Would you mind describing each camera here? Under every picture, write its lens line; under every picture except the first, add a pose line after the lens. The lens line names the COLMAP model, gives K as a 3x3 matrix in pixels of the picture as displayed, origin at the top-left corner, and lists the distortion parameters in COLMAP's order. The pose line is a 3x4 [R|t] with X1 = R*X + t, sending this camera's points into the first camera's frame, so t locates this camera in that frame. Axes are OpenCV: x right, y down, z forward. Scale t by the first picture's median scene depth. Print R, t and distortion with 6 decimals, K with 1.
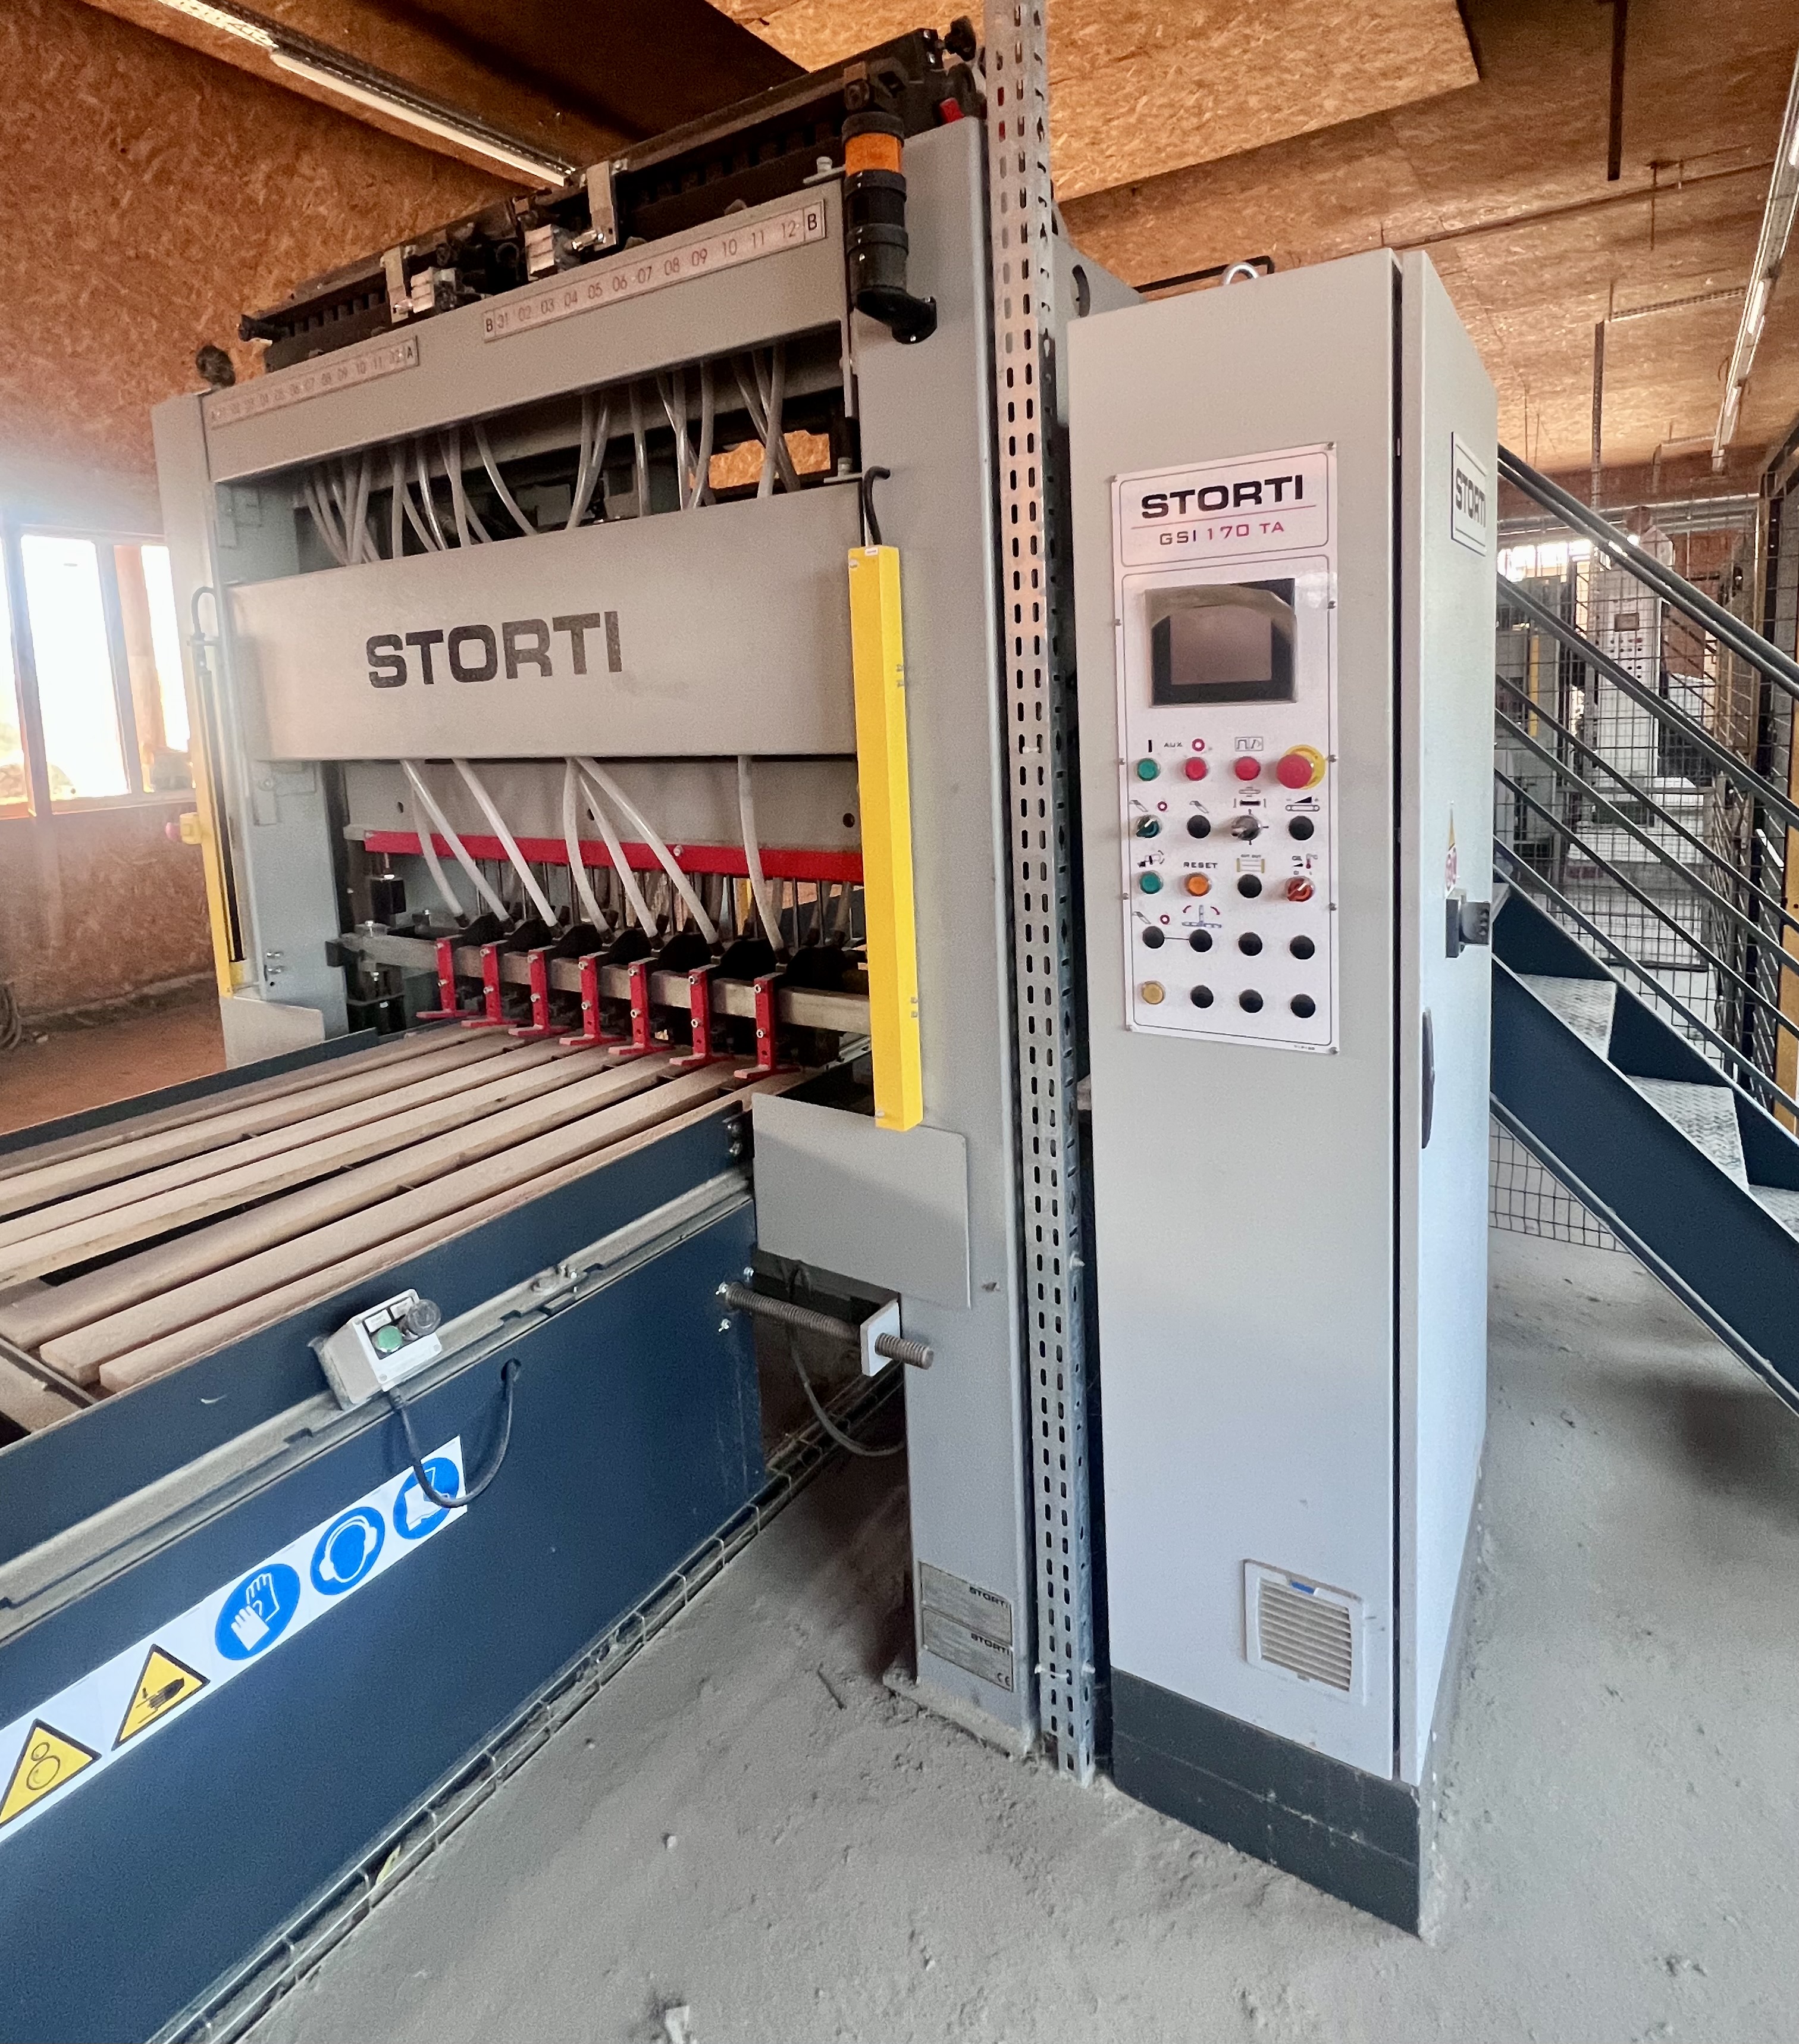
lens RADIAL K [[1156.0, 0, 904.1], [0, 1156.0, 840.2], [0, 0, 1]] dist [-0.005059, 0.001169]
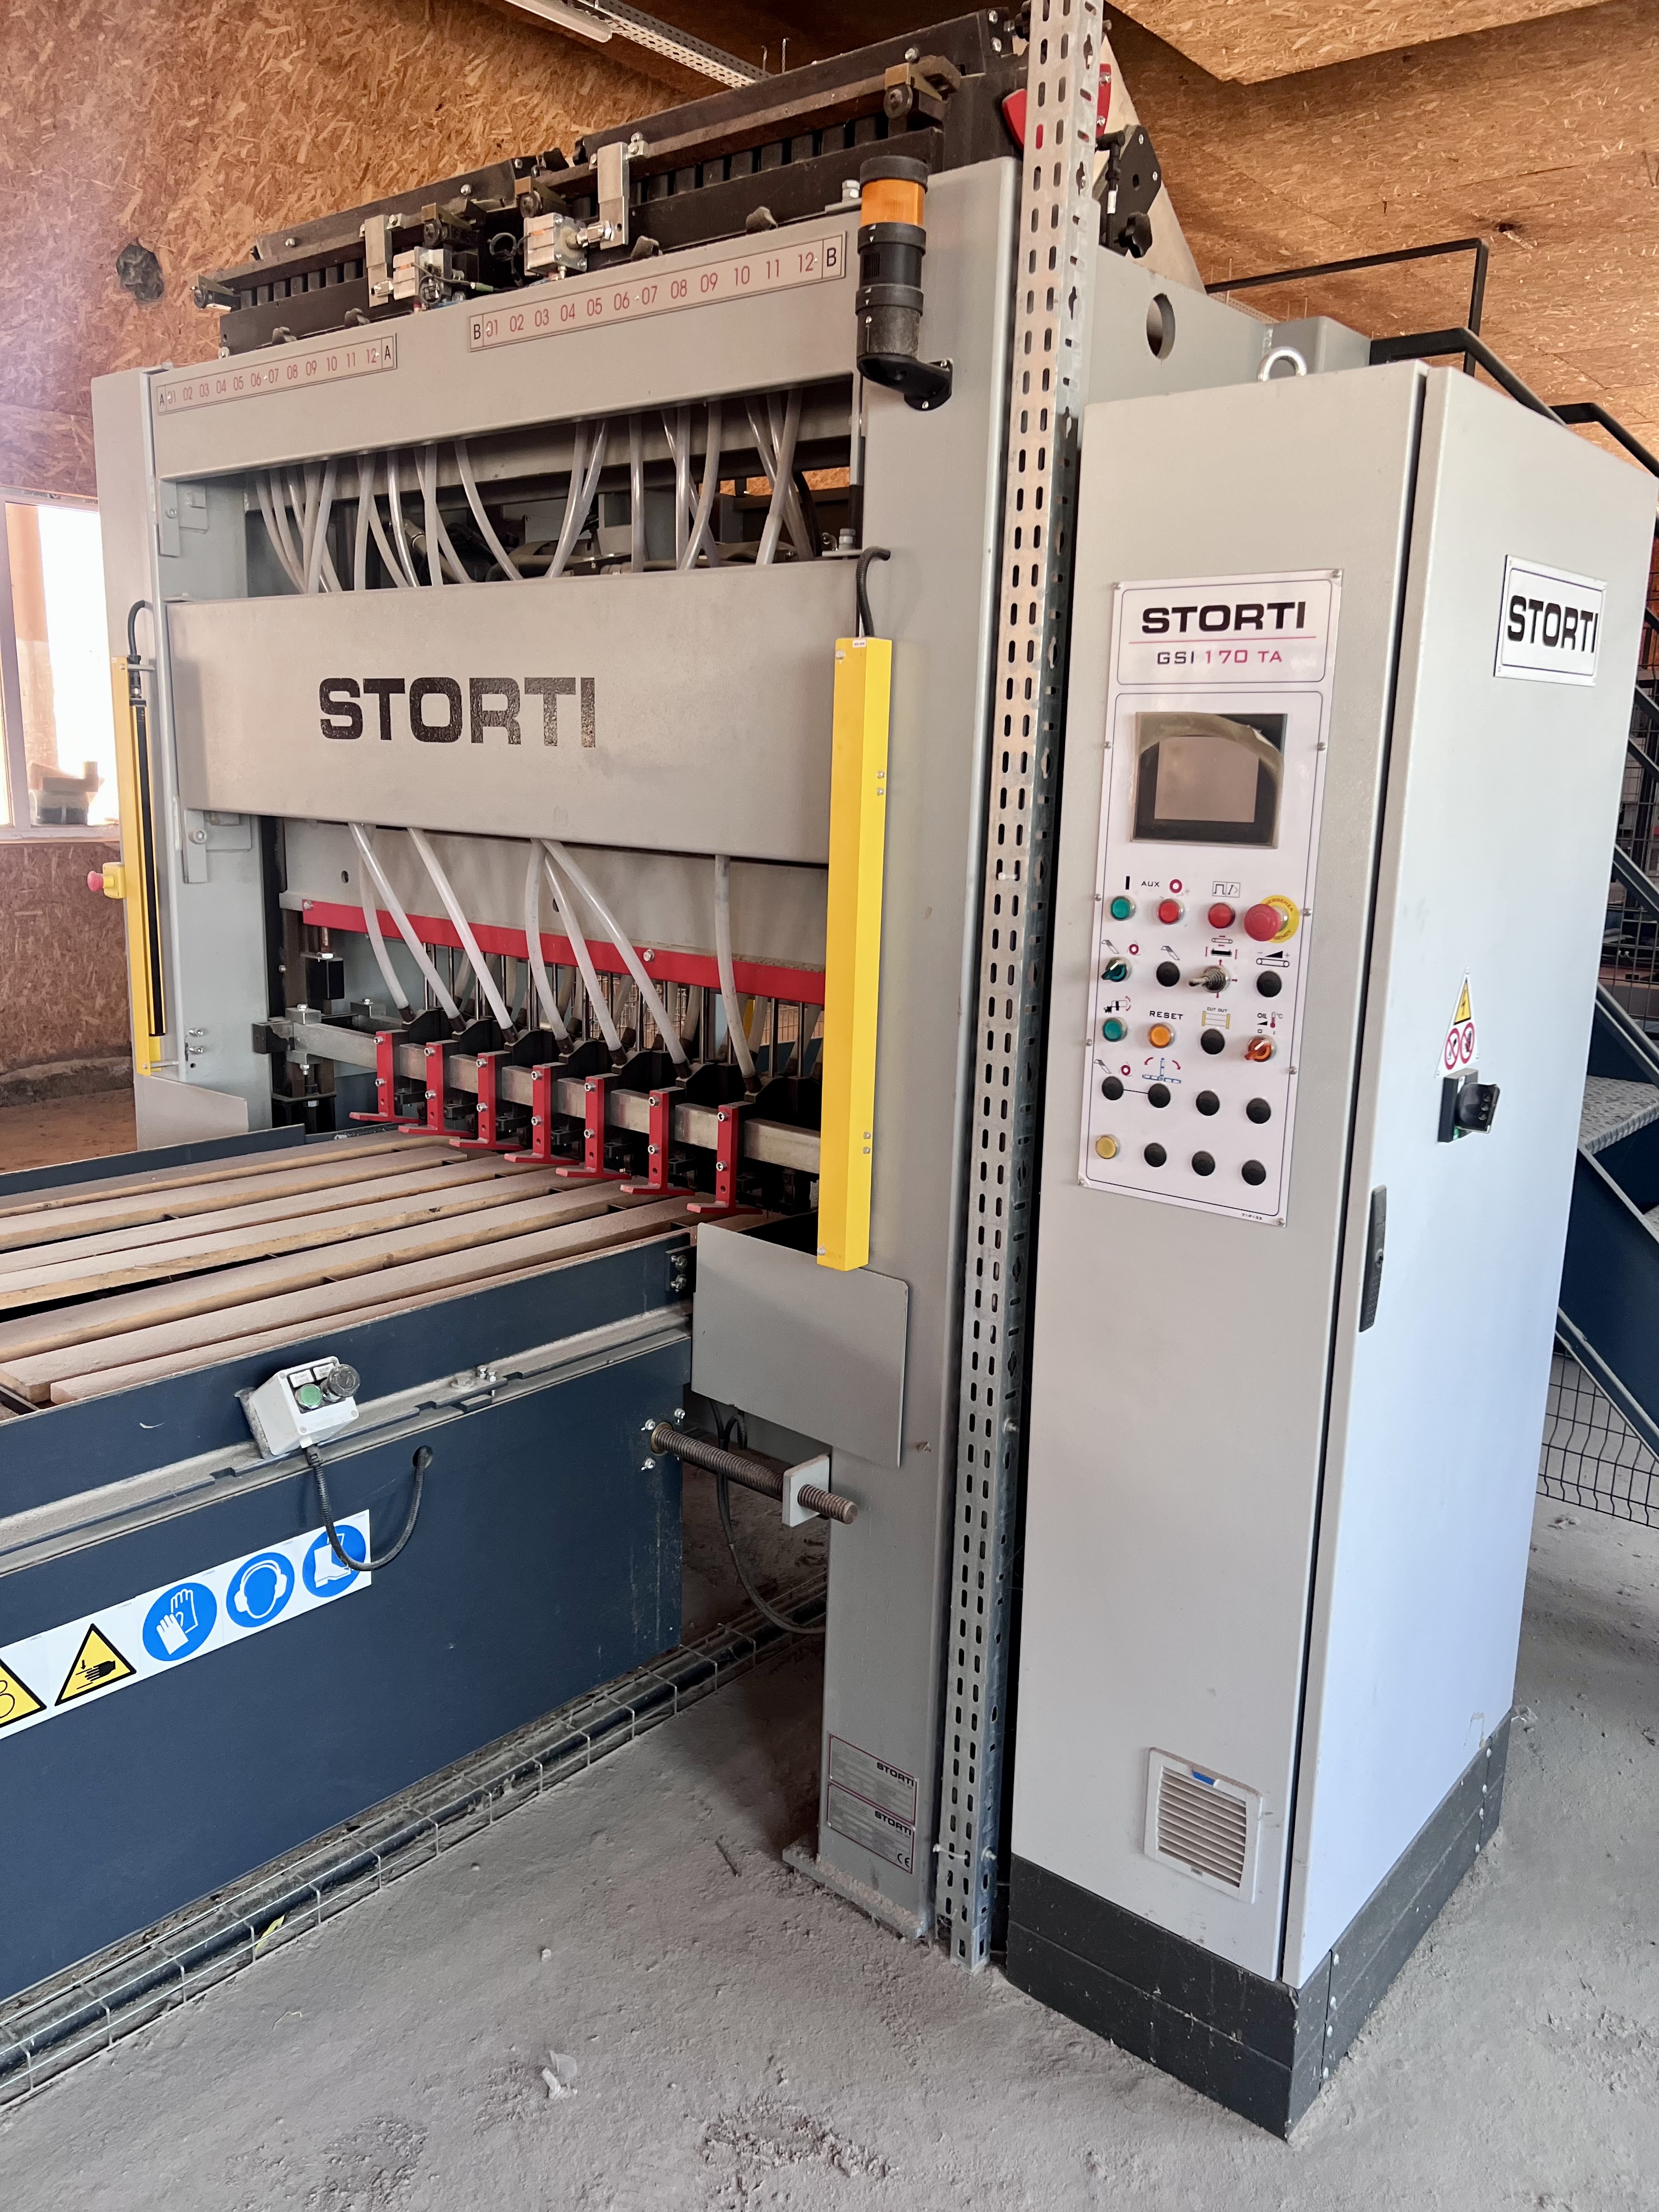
lens RADIAL K [[1648.1, 0, 828.6], [0, 1648.1, 1118.4], [0, 0, 1]] dist [0.047071, -0.057712]
pose [[0.988853, 0.098926, -0.111277, 0.113876], [-0.088343, 0.991421, 0.096334, 0.000117], [0.119852, -0.085430, 0.989109, -0.291583]]
